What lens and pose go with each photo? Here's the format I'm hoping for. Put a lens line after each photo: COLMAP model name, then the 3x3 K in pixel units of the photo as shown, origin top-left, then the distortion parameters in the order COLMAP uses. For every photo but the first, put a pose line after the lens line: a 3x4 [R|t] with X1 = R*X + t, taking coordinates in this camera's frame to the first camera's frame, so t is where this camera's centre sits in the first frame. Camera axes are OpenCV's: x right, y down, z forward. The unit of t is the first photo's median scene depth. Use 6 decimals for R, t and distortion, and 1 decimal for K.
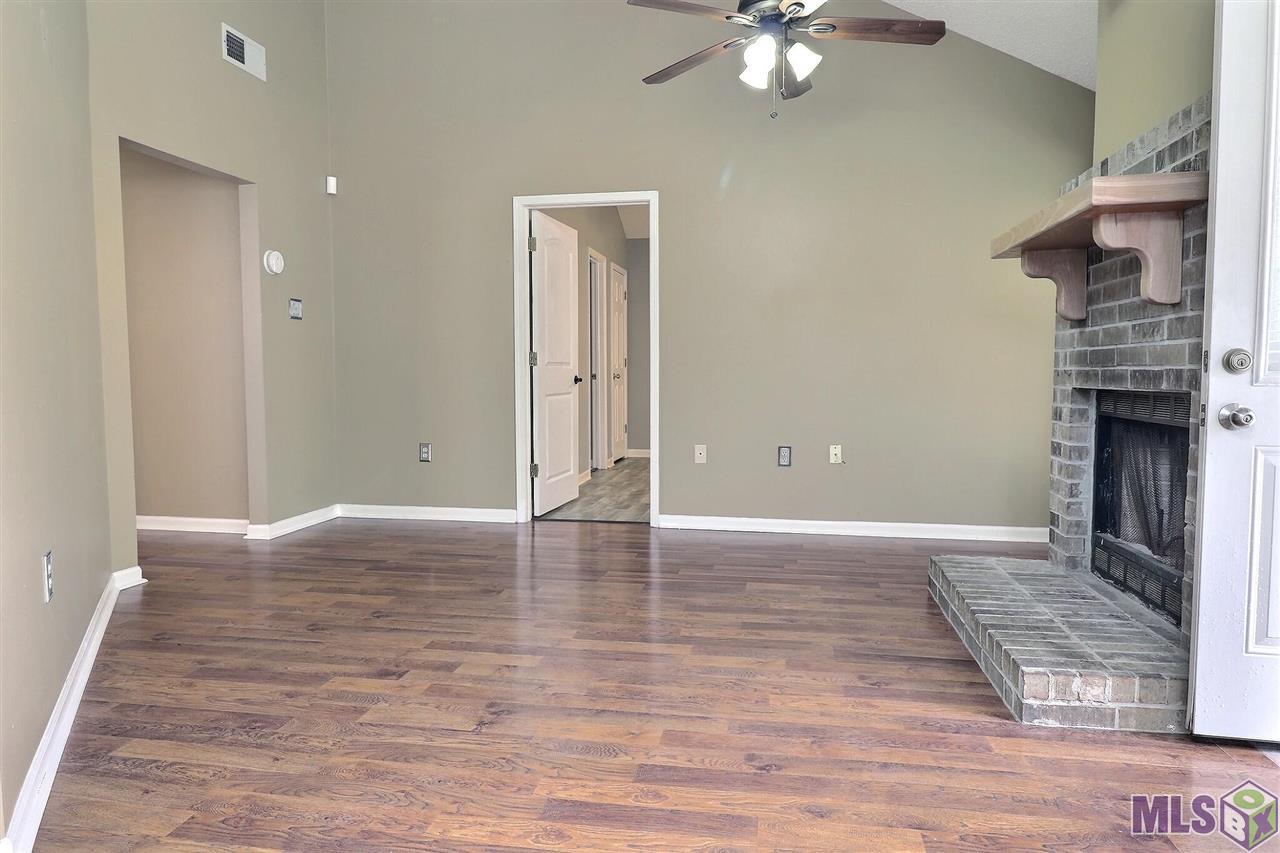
lens RADIAL K [[779.1, 0, 641.8], [0, 779.1, 413.1], [0, 0, 1]] dist [0.001935, -0.002714]
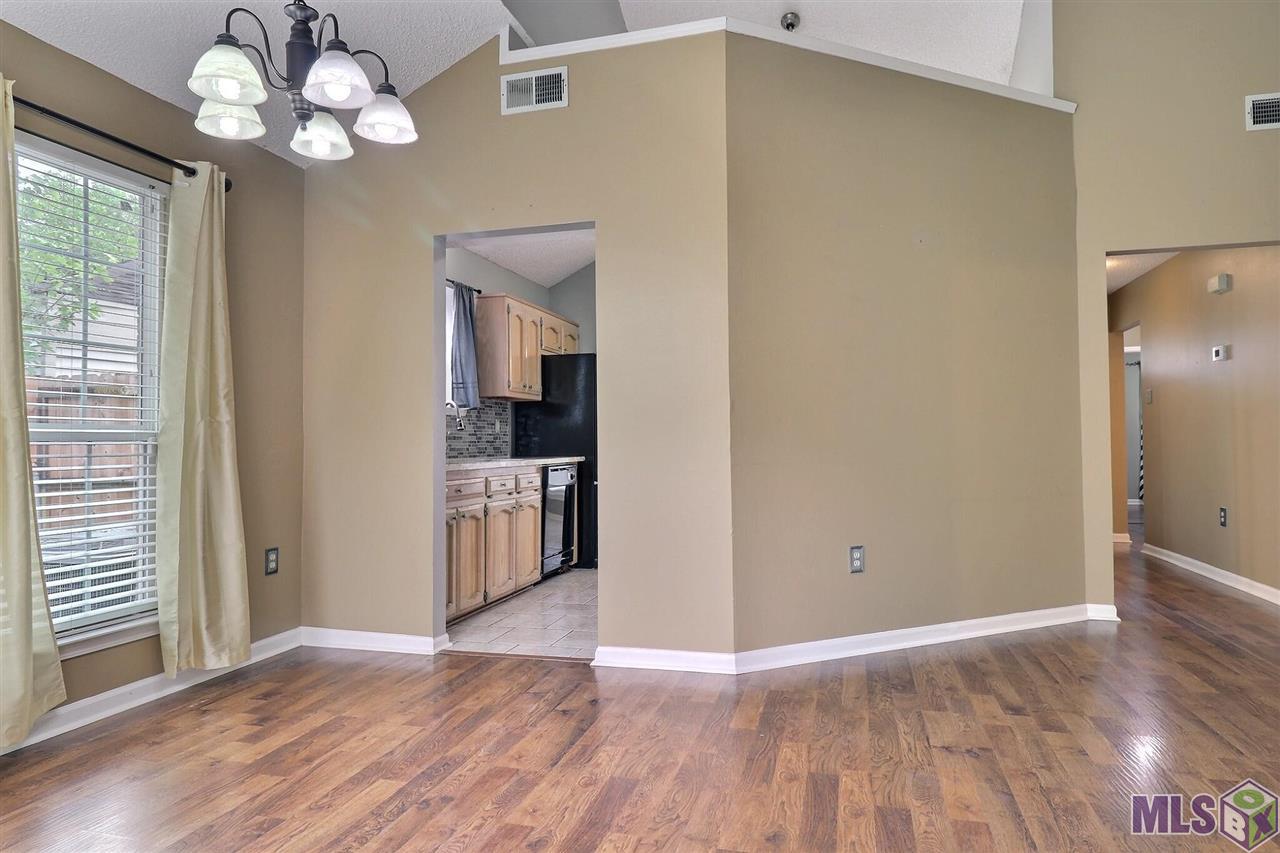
lens RADIAL K [[779.1, 0, 641.8], [0, 779.1, 413.1], [0, 0, 1]] dist [0.001935, -0.002714]
pose [[-0.095009, -0.036464, -0.994808, 0.831549], [-0.046640, 0.998395, -0.032141, -0.033377], [0.994383, 0.043344, -0.096557, 0.526919]]
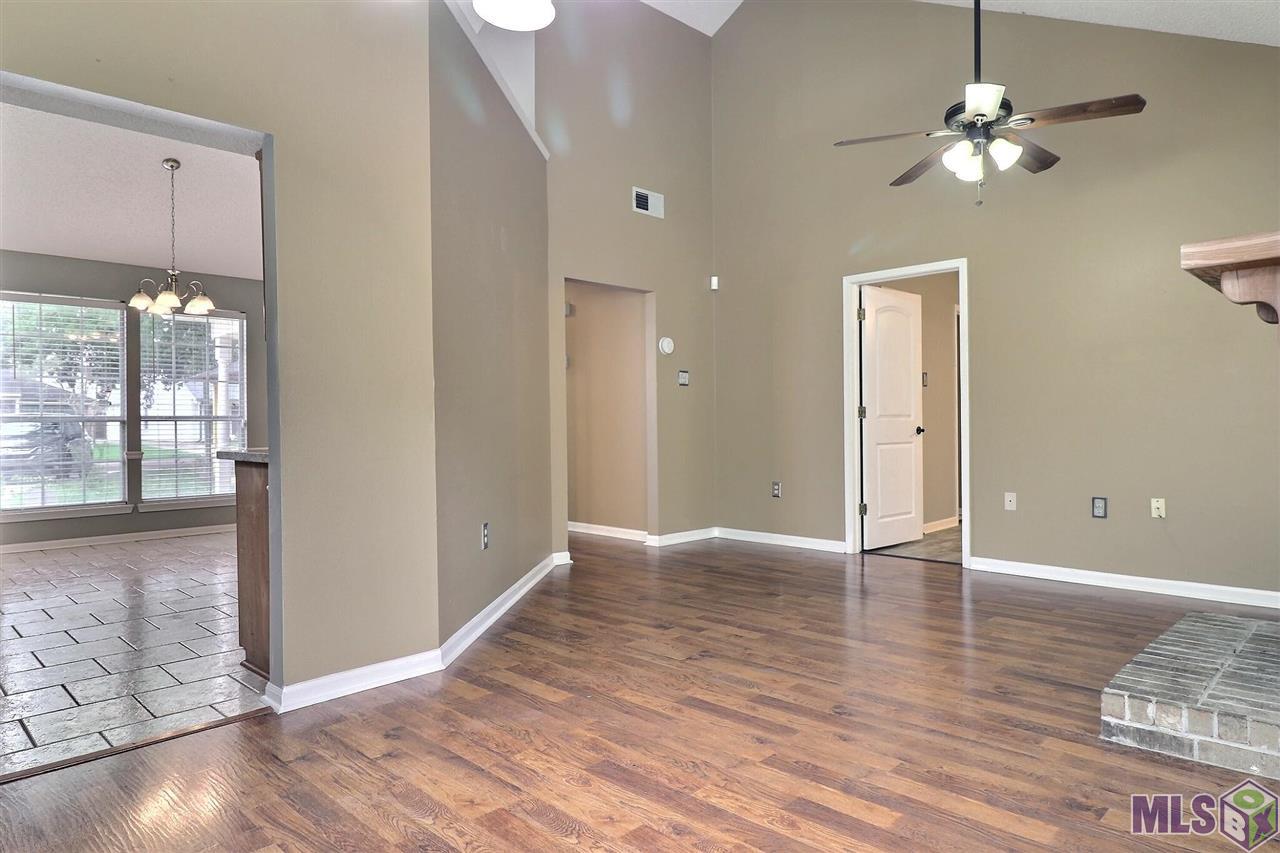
lens RADIAL K [[779.1, 0, 641.8], [0, 779.1, 413.1], [0, 0, 1]] dist [0.001935, -0.002714]
pose [[0.820137, -0.013254, -0.572013, 0.482575], [-0.023909, 0.998065, -0.057406, 0.011448], [0.571667, 0.060757, 0.818233, -0.257533]]
